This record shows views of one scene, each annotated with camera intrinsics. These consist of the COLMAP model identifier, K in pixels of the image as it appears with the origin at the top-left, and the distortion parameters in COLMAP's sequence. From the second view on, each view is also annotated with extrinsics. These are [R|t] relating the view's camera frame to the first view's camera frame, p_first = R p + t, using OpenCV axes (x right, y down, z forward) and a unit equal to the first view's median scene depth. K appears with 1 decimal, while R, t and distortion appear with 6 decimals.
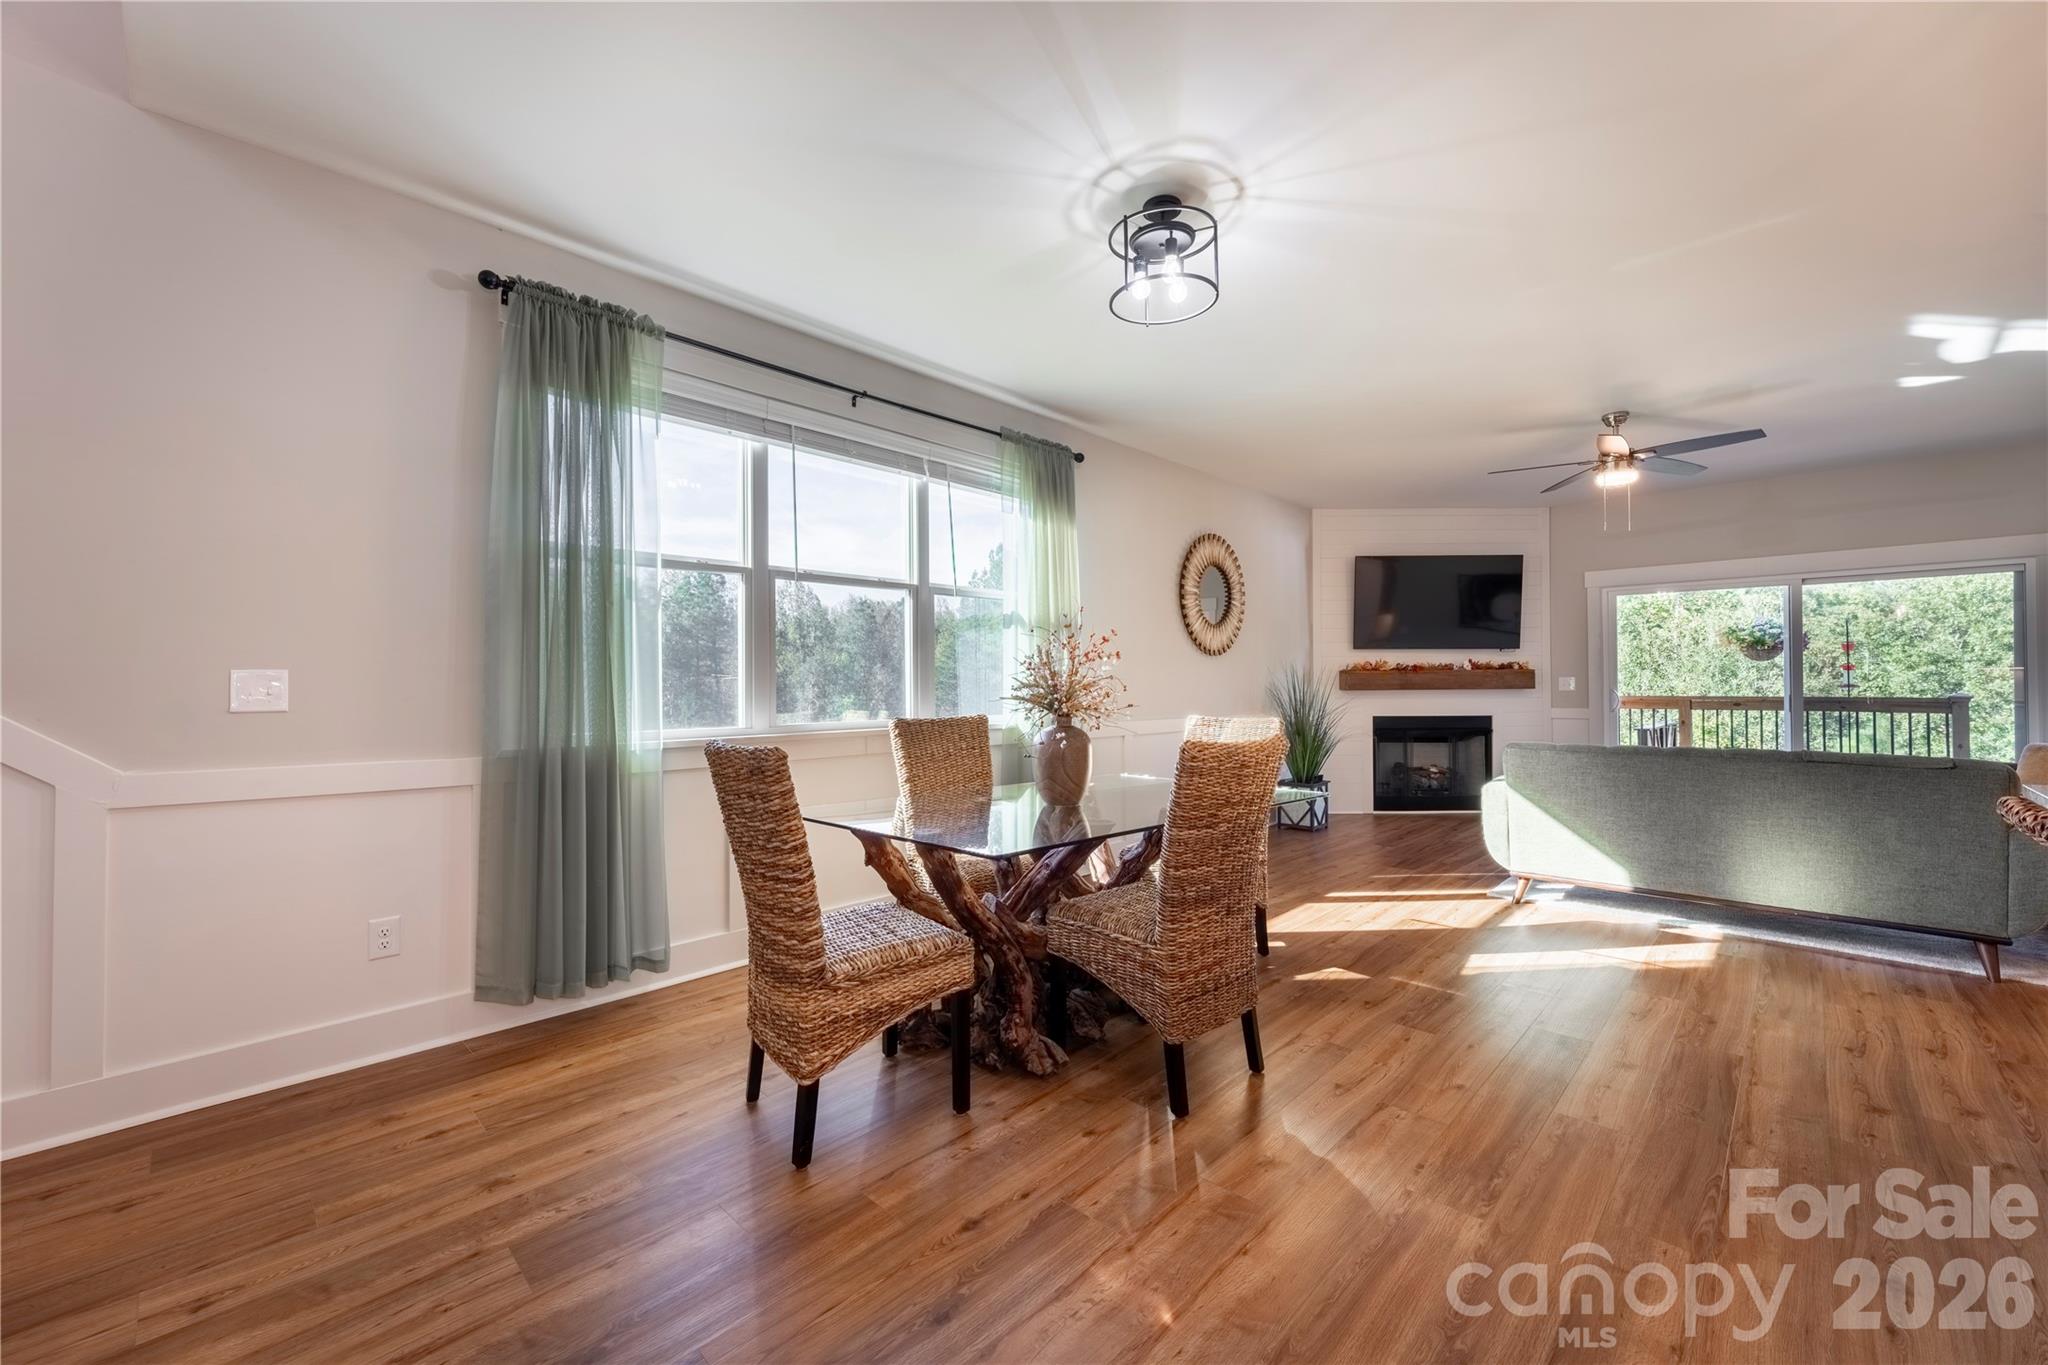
lens RADIAL K [[811.1, 0, 1023.6], [0, 811.1, 676.0], [0, 0, 1]] dist [0.000219, -0.000963]
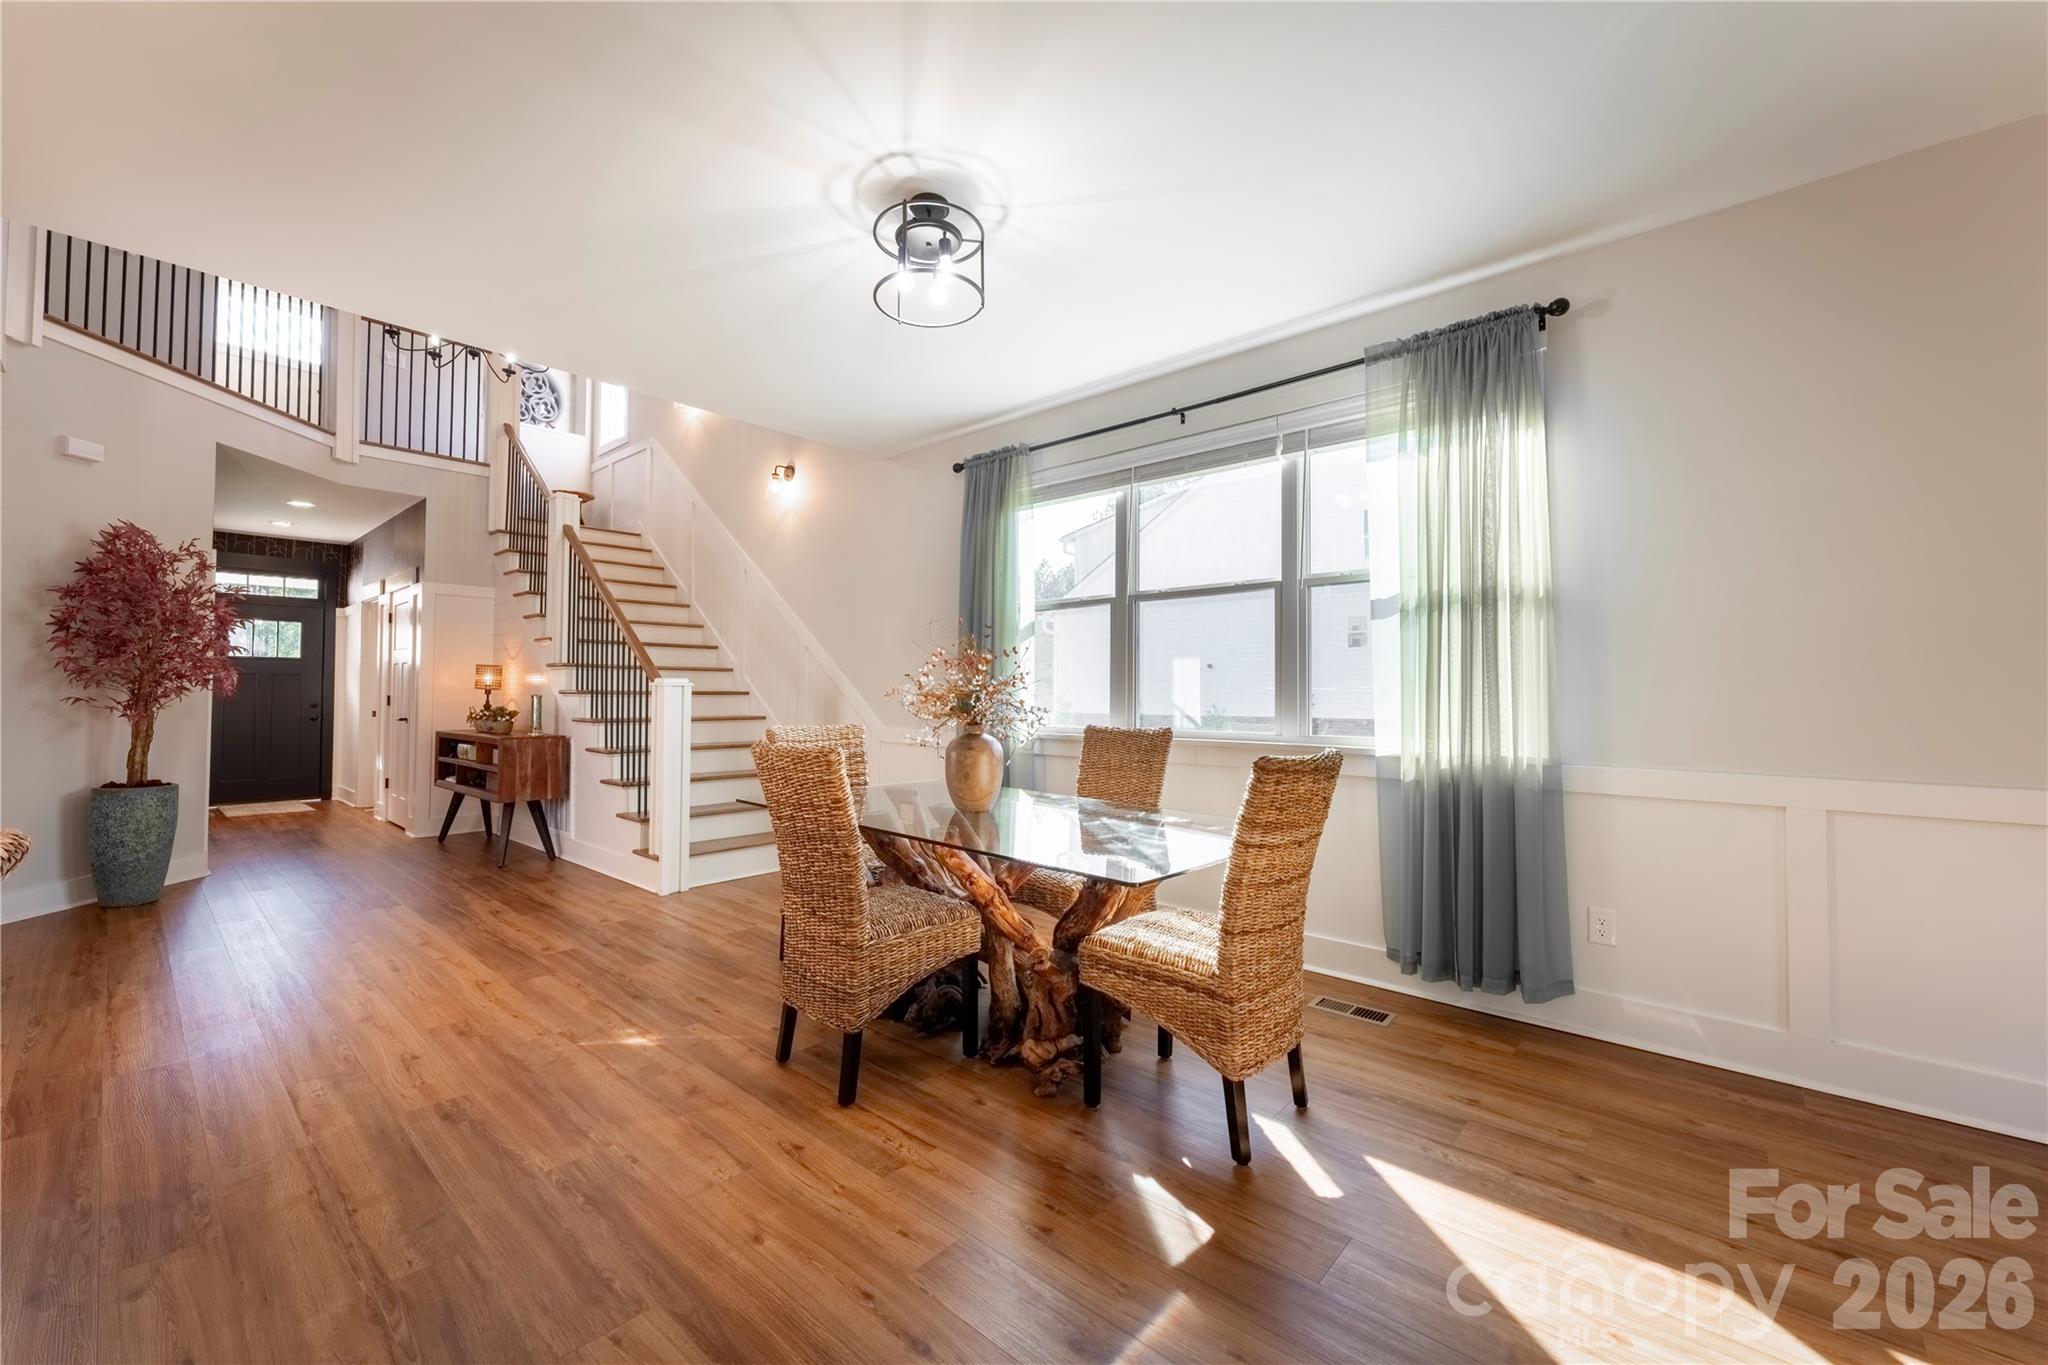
lens RADIAL K [[811.1, 0, 1020.5], [0, 811.1, 675.3], [0, 0, 1]] dist [0.000219, -0.000963]
pose [[0.042254, -0.019488, -0.998917, 0.807669], [0.005225, 0.999800, -0.019285, 0.005280], [0.999093, -0.004405, 0.042347, 0.753979]]
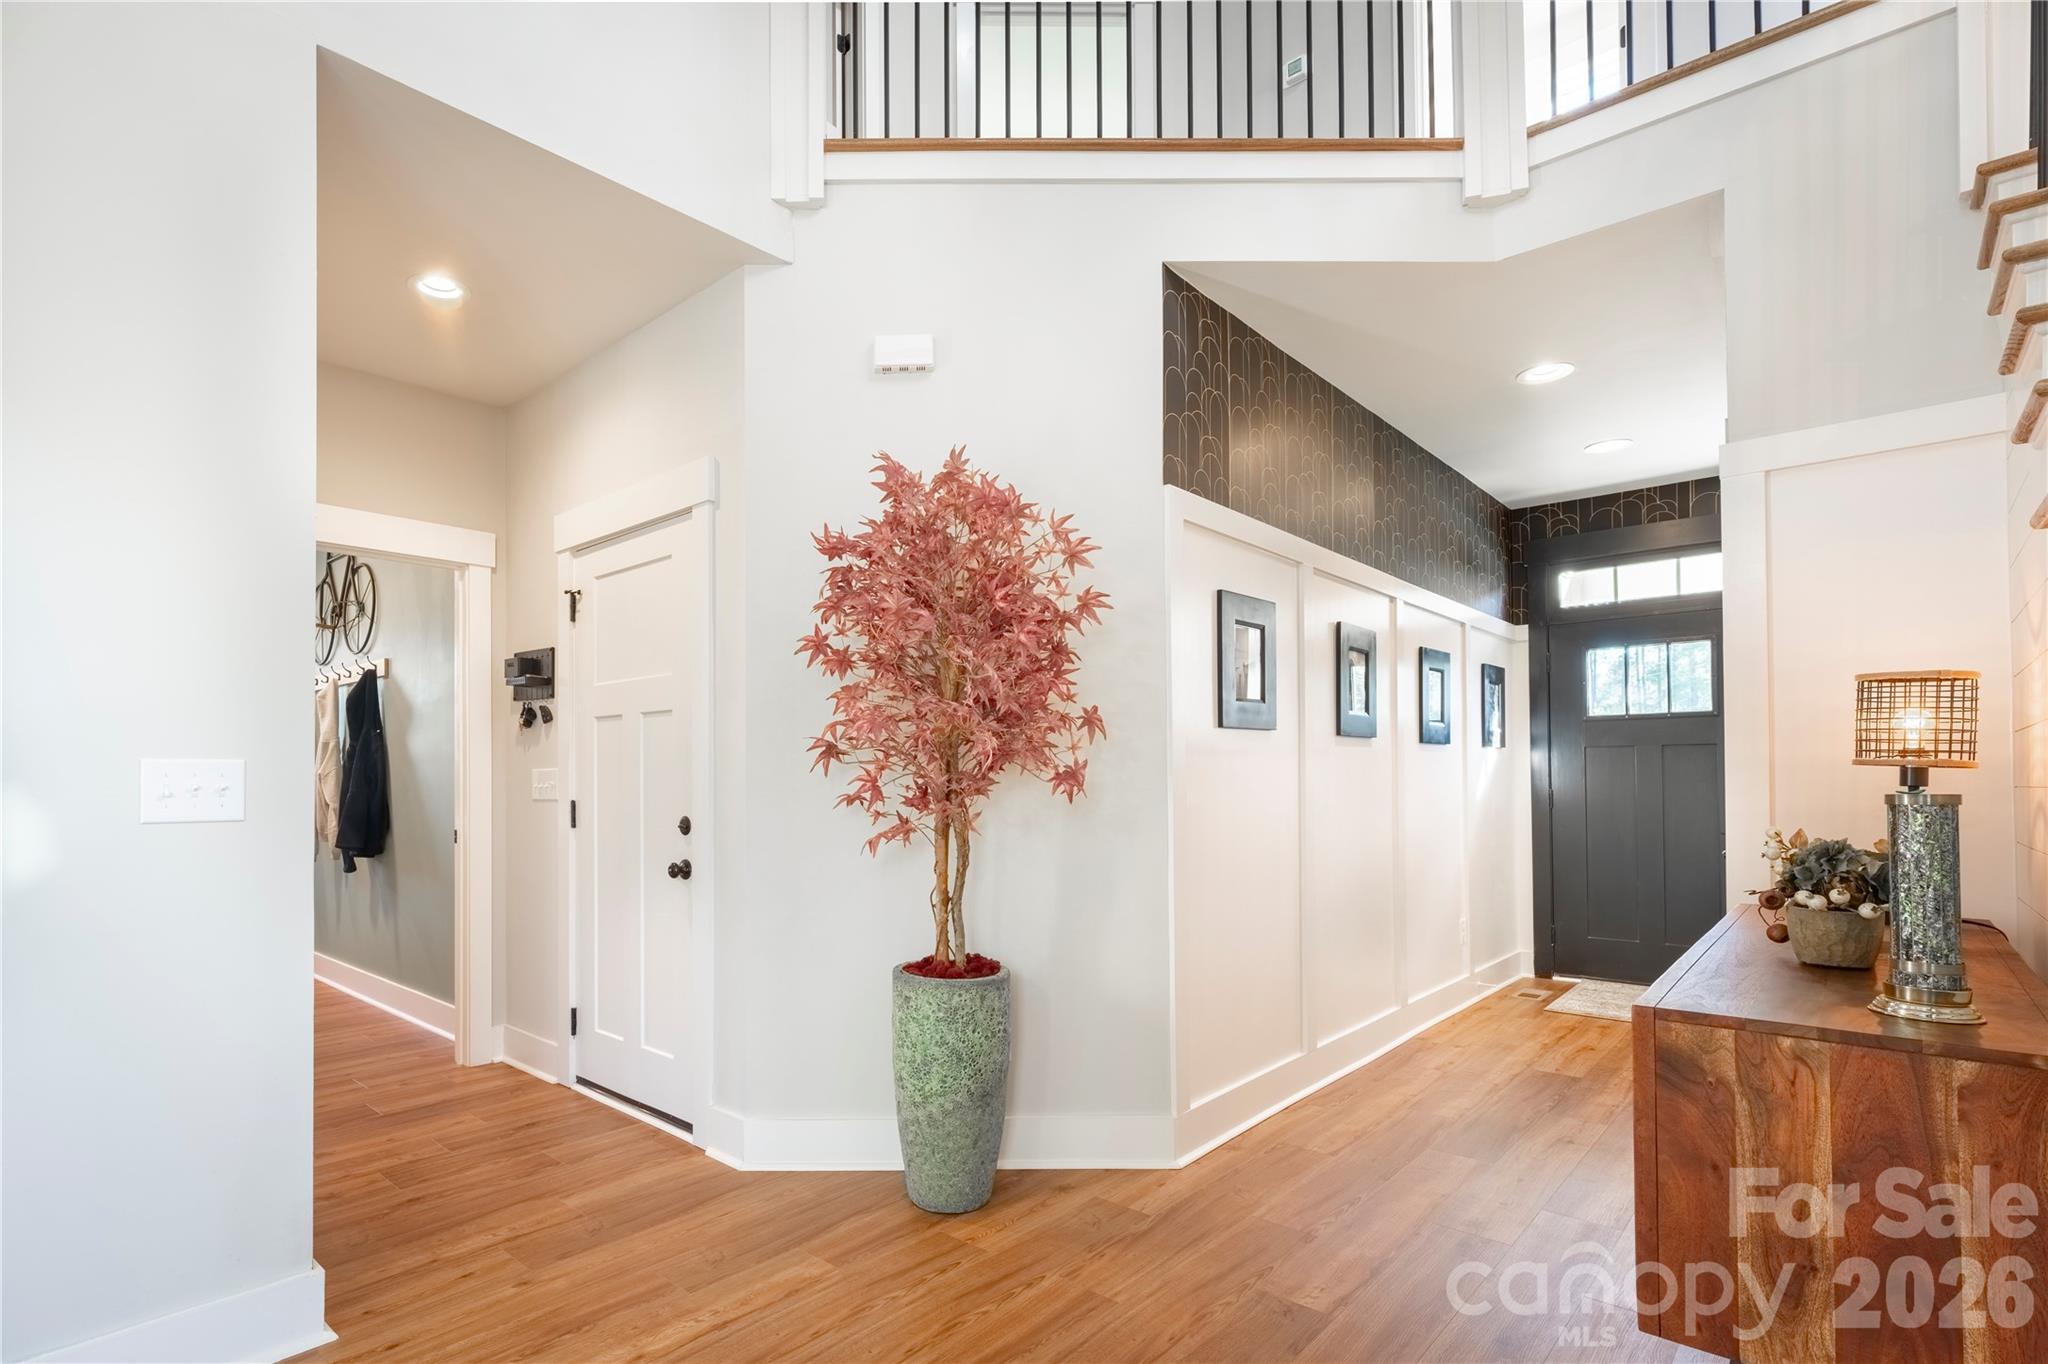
lens RADIAL K [[999.5, 0, 886.8], [0, 999.5, 768.7], [0, 0, 1]] dist [0.002618, -0.000463]
pose [[-0.999871, 0.009771, 0.012734, -0.389479], [0.009487, 0.999709, -0.022196, 0.004514], [-0.012947, -0.022073, -0.999673, 0.261804]]
